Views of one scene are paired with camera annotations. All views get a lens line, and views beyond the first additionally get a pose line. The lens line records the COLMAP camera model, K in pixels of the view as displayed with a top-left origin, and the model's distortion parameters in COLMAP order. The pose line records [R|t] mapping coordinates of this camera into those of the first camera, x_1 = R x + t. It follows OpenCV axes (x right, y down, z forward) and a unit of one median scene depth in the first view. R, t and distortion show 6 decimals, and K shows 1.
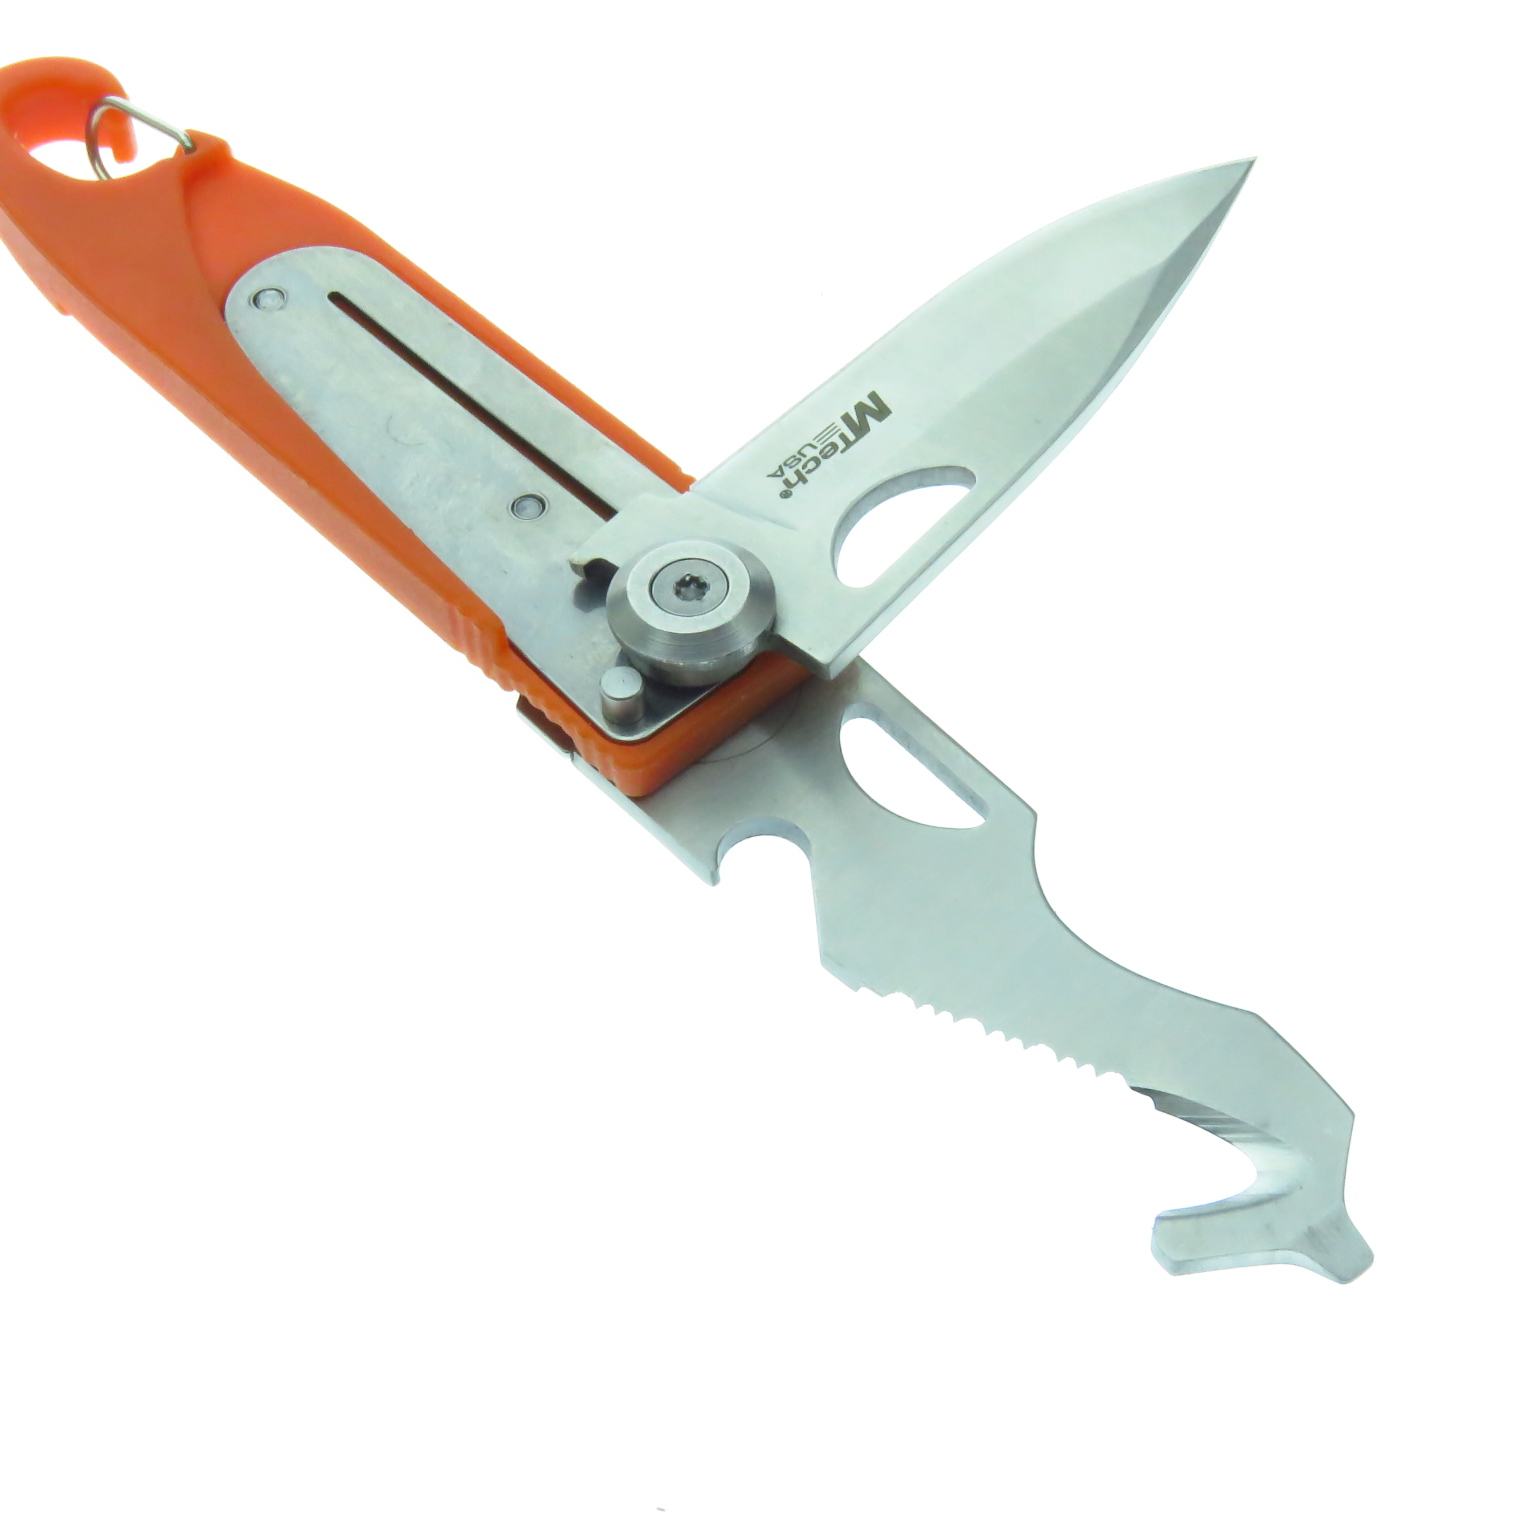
lens RADIAL K [[3021.9, 0, 768.0], [0, 3021.9, 768.0], [0, 0, 1]] dist [-0.127676, 0.323285]
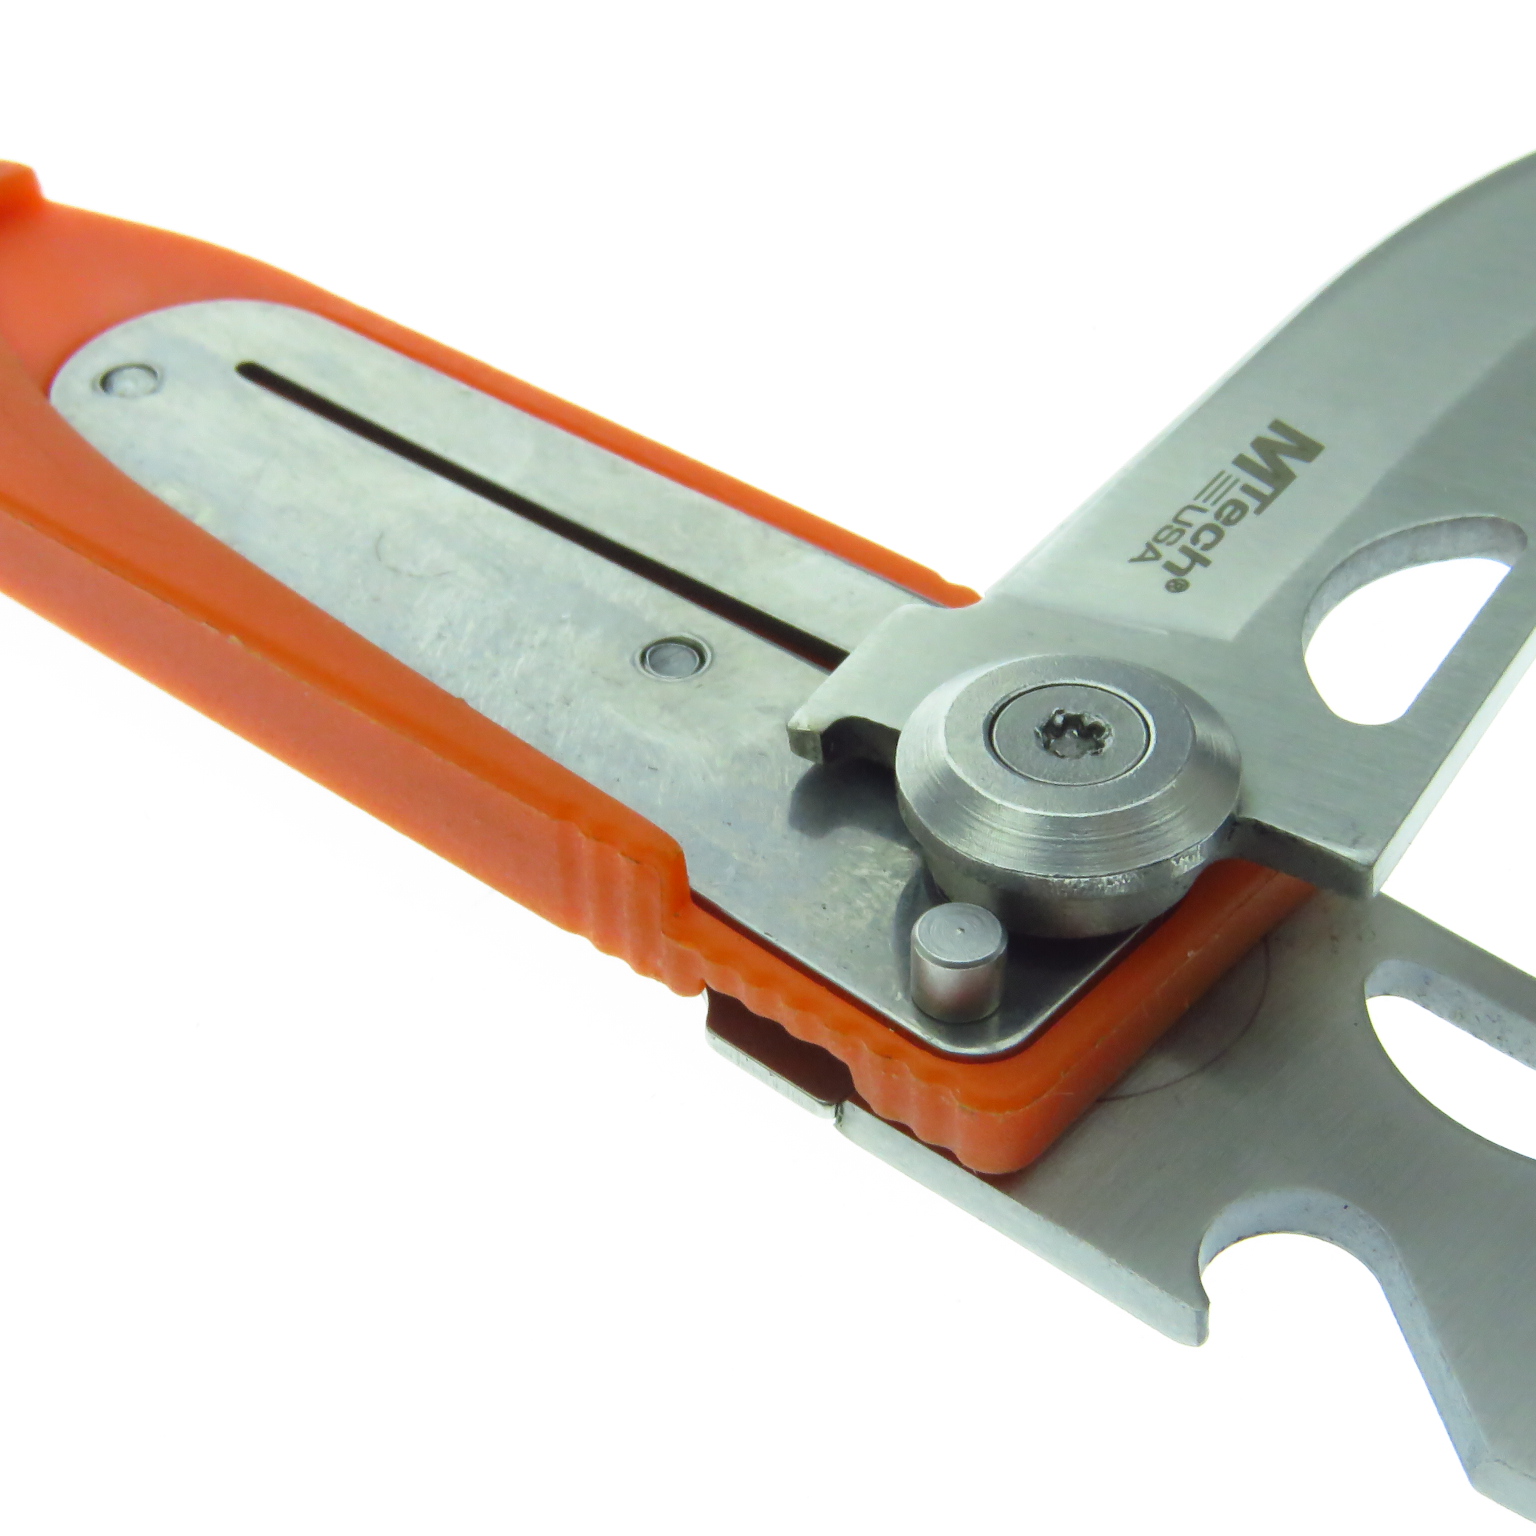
lens RADIAL K [[3021.9, 0, 768.0], [0, 3021.9, 768.0], [0, 0, 1]] dist [-0.127676, 0.323285]
pose [[0.993194, -0.073369, 0.090463, -0.112403], [0.089411, 0.978006, -0.188442, 0.031385], [-0.074648, 0.195248, 0.977909, 0.498733]]
